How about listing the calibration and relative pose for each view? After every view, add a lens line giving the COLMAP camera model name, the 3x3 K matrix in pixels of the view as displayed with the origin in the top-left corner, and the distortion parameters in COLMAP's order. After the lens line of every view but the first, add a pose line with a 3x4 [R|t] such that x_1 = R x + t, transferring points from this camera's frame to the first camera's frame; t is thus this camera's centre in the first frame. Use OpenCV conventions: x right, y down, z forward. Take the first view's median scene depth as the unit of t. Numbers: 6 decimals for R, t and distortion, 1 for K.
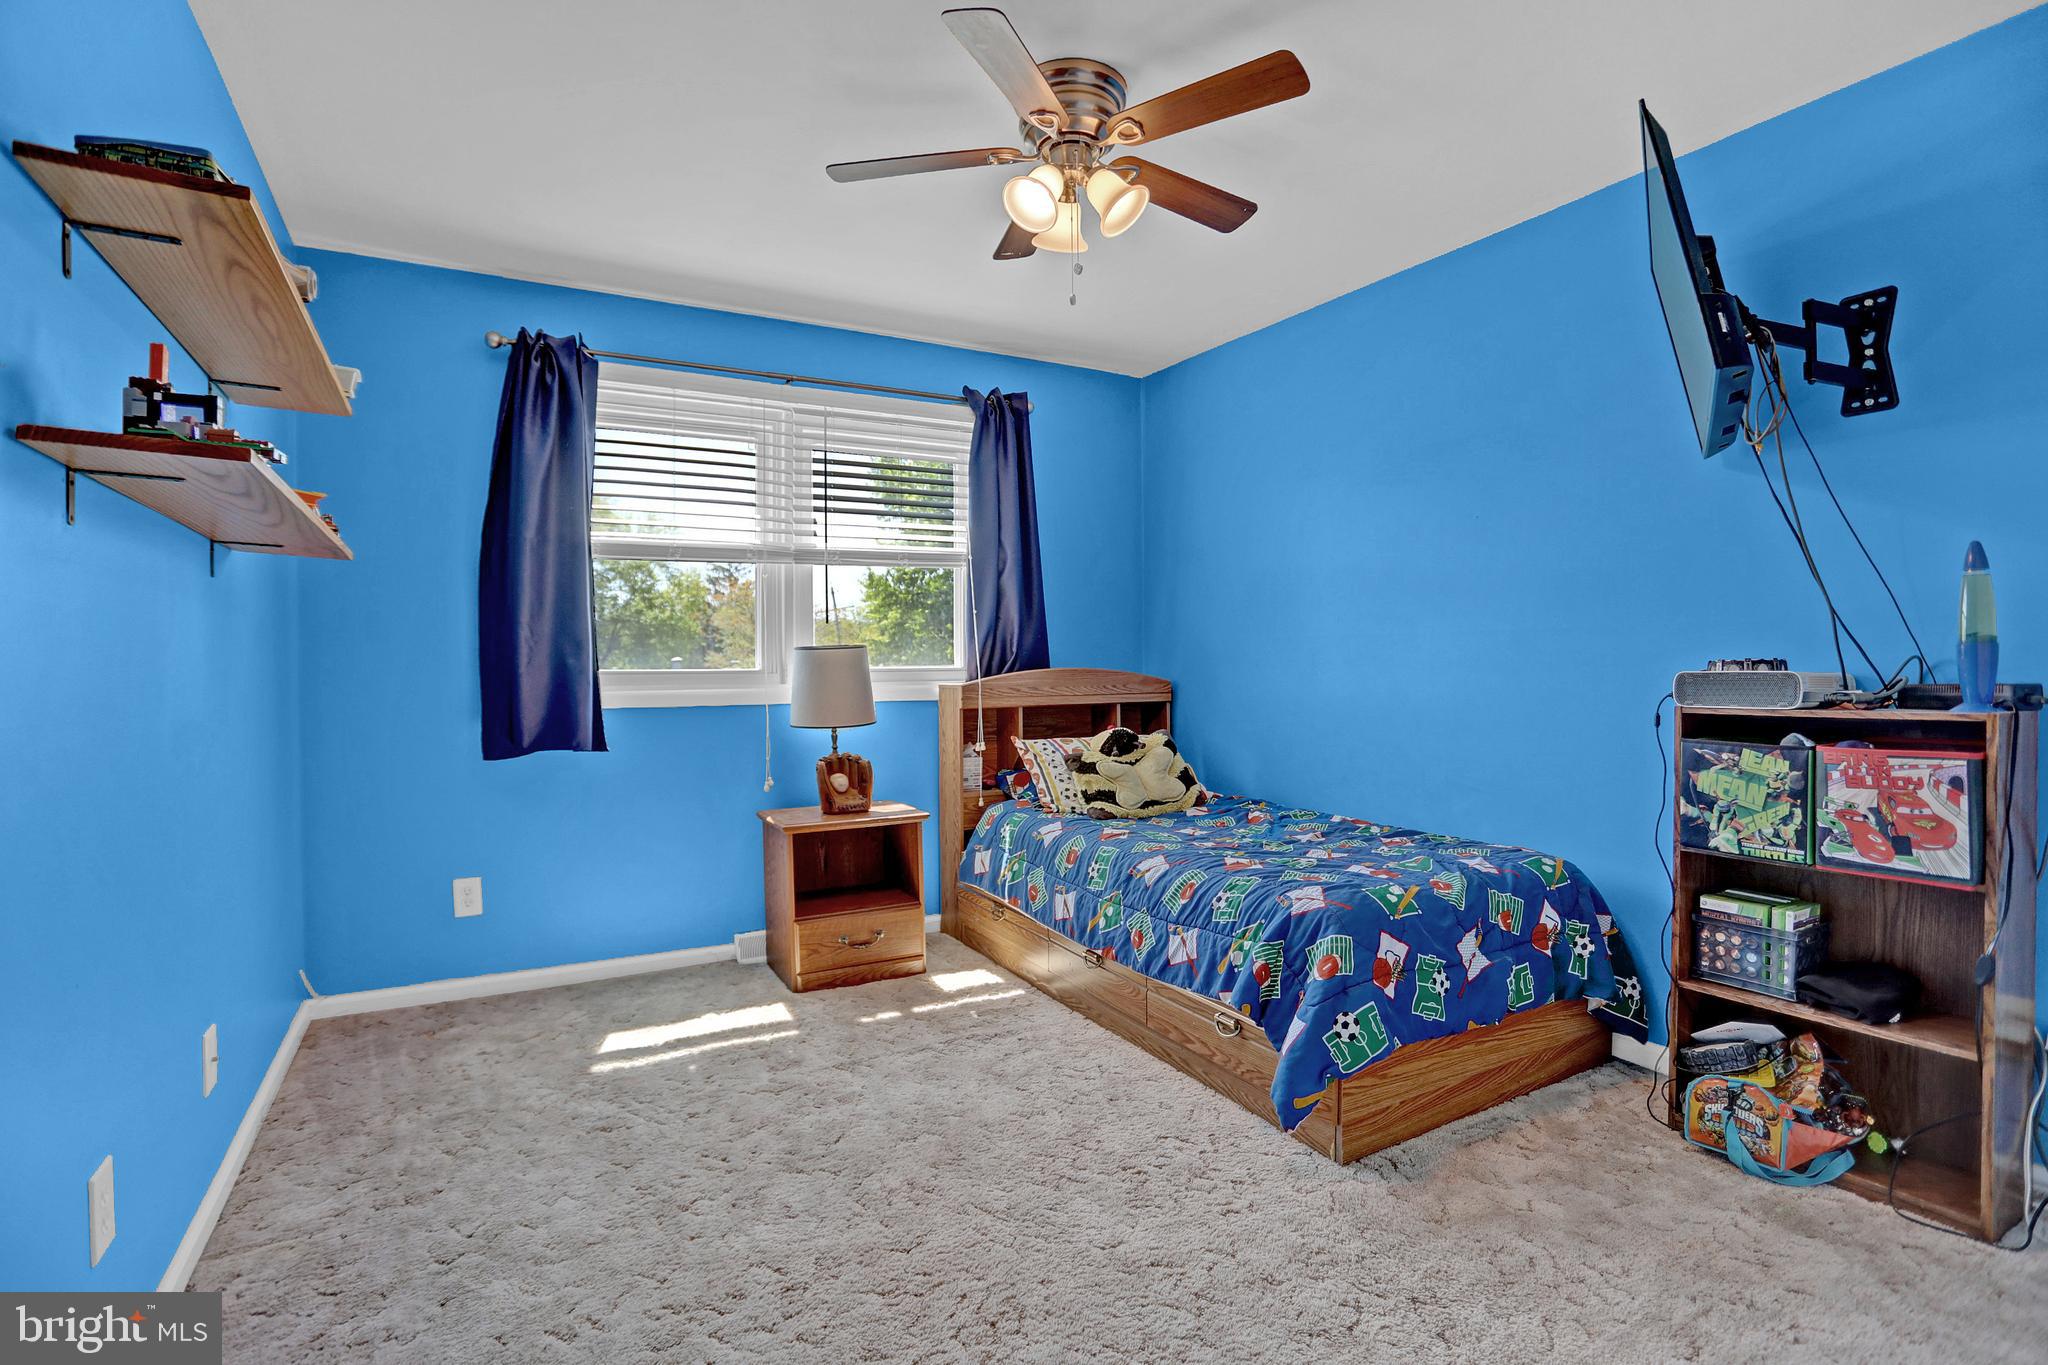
lens RADIAL K [[990.8, 0, 1030.0], [0, 990.8, 679.0], [0, 0, 1]] dist [-0.070889, 0.029122]
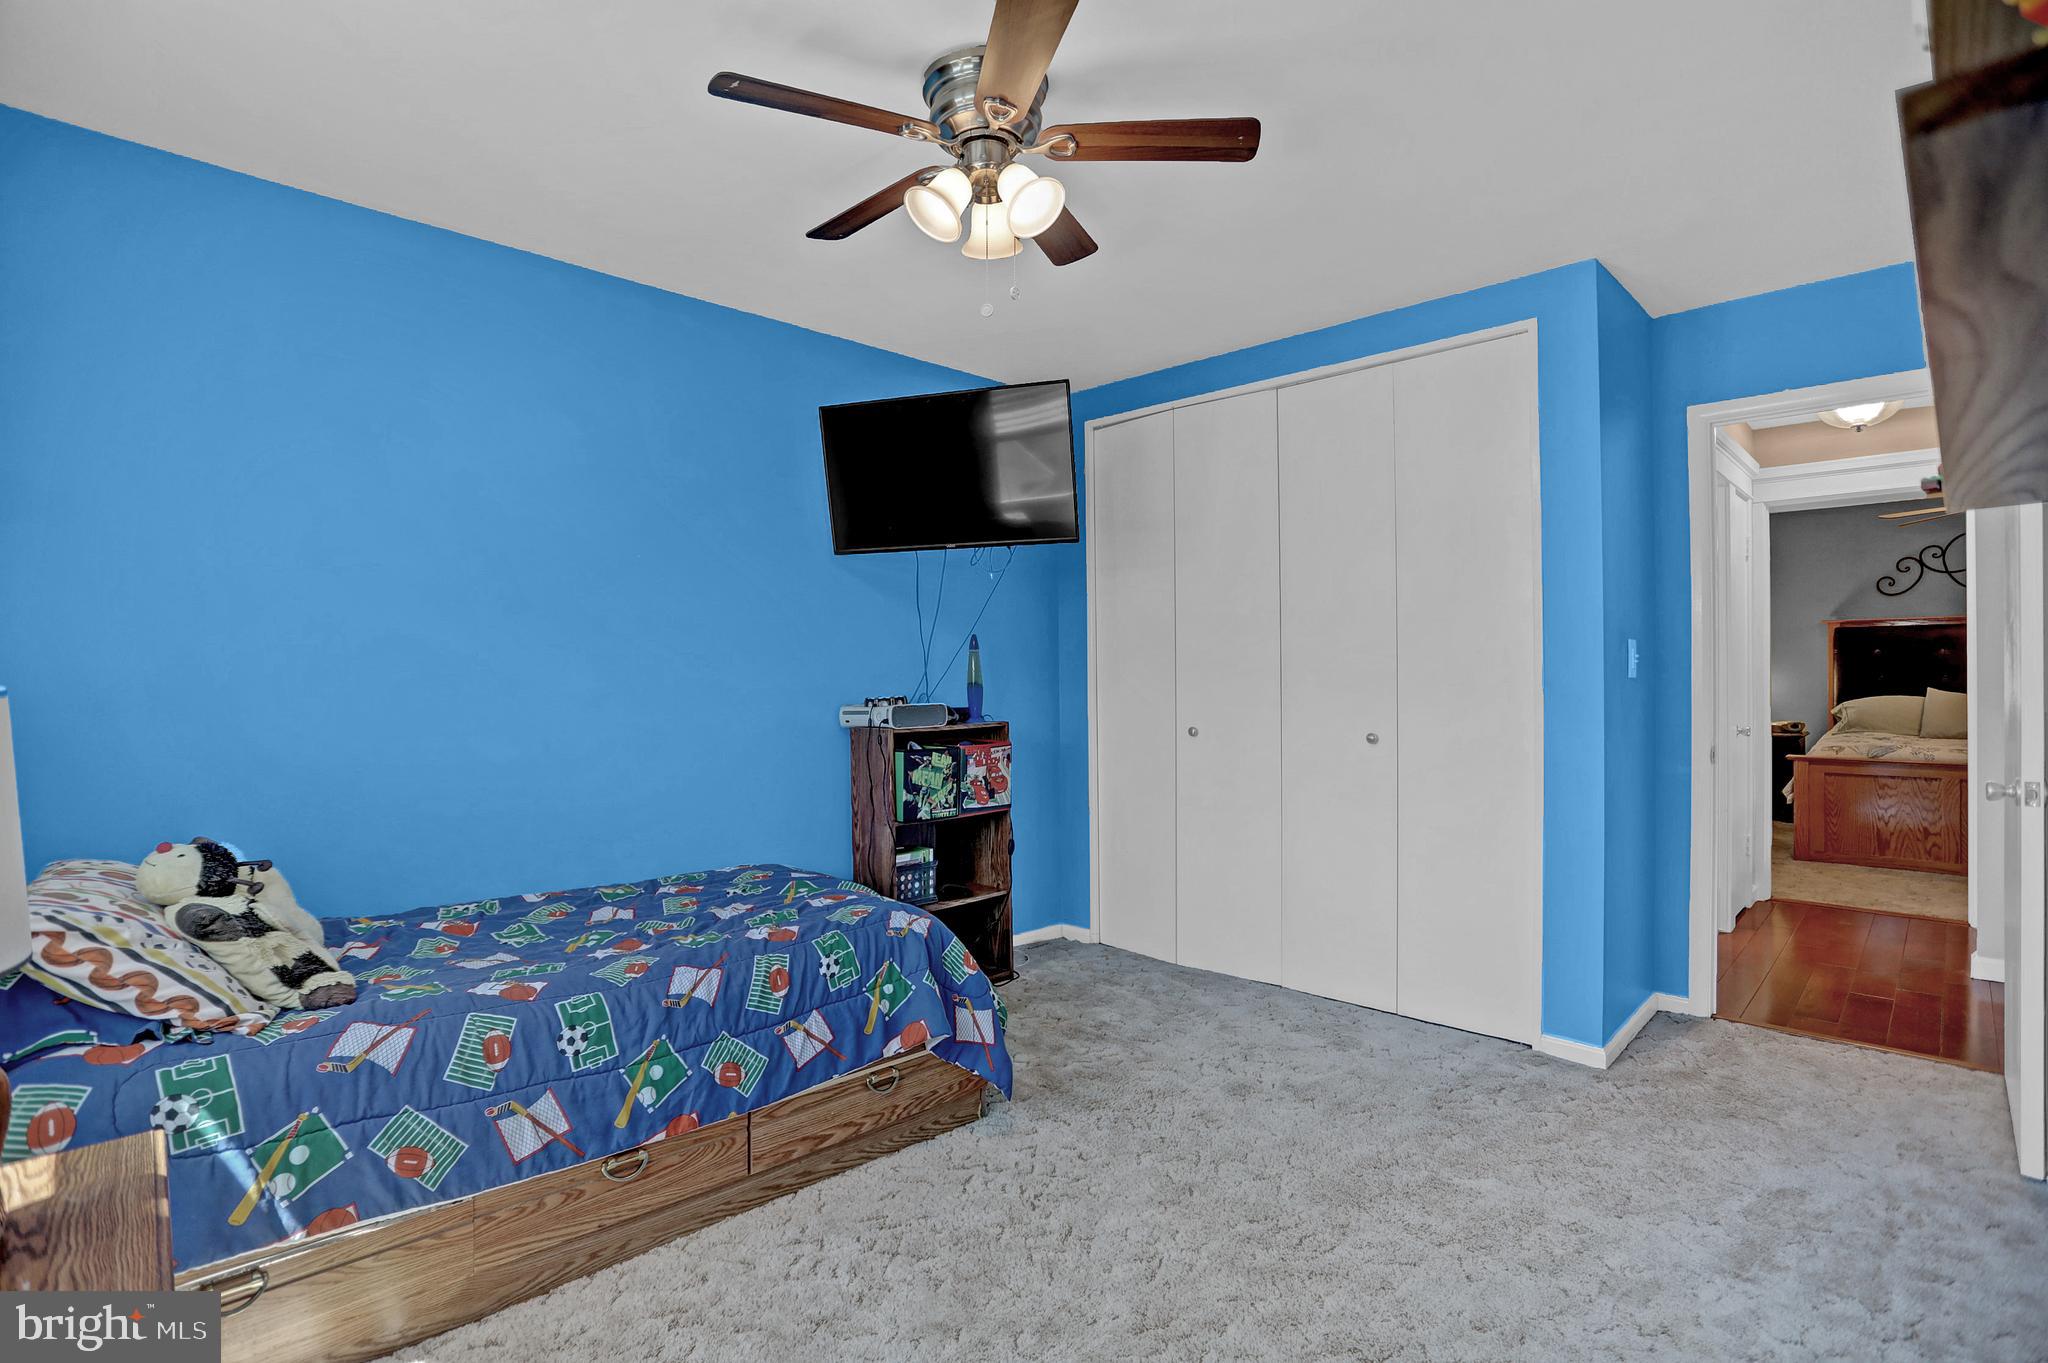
lens RADIAL K [[990.8, 0, 1030.0], [0, 990.8, 678.0], [0, 0, 1]] dist [-0.070889, 0.029122]
pose [[-0.275262, 0.005300, 0.961355, -0.884634], [0.016589, 0.999862, -0.000763, -0.047147], [-0.961226, 0.015738, -0.275312, 1.285276]]
